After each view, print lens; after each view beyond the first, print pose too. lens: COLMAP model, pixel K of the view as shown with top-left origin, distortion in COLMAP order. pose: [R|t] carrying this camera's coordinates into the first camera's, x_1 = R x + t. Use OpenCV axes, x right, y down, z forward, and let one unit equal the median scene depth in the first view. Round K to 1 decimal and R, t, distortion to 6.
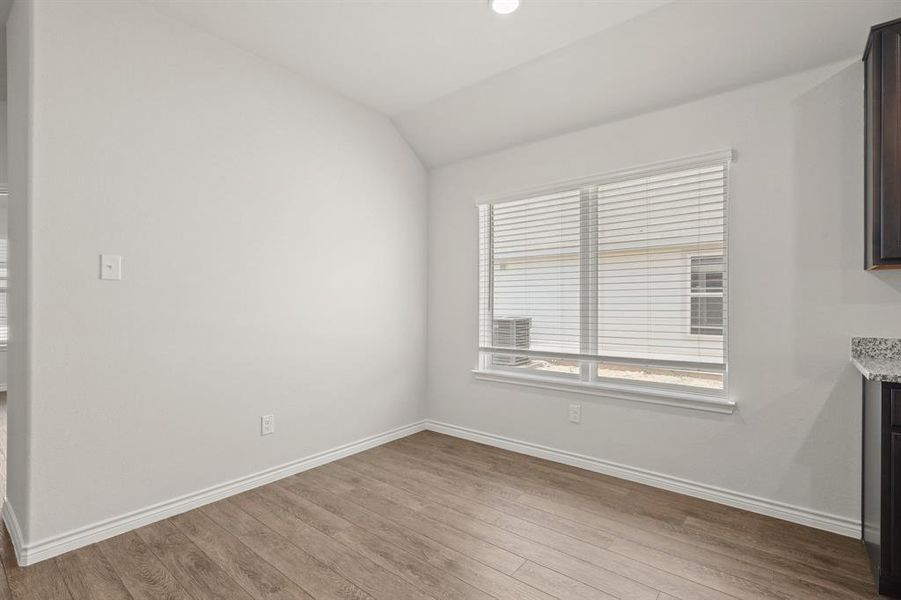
lens RADIAL K [[424.7, 0, 450.2], [0, 424.7, 301.9], [0, 0, 1]] dist [0.004397, -0.000227]
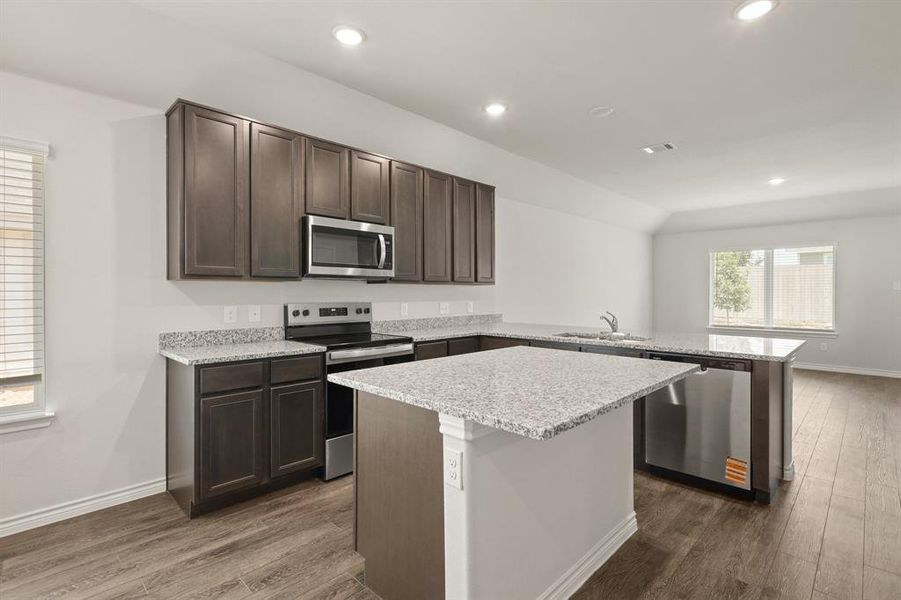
lens RADIAL K [[424.7, 0, 451.9], [0, 424.7, 296.7], [0, 0, 1]] dist [0.004397, -0.000227]
pose [[0.095074, -0.007636, 0.995441, -0.225659], [-0.000939, 0.999969, 0.007761, -0.036508], [-0.995470, -0.001673, 0.095064, 0.028244]]
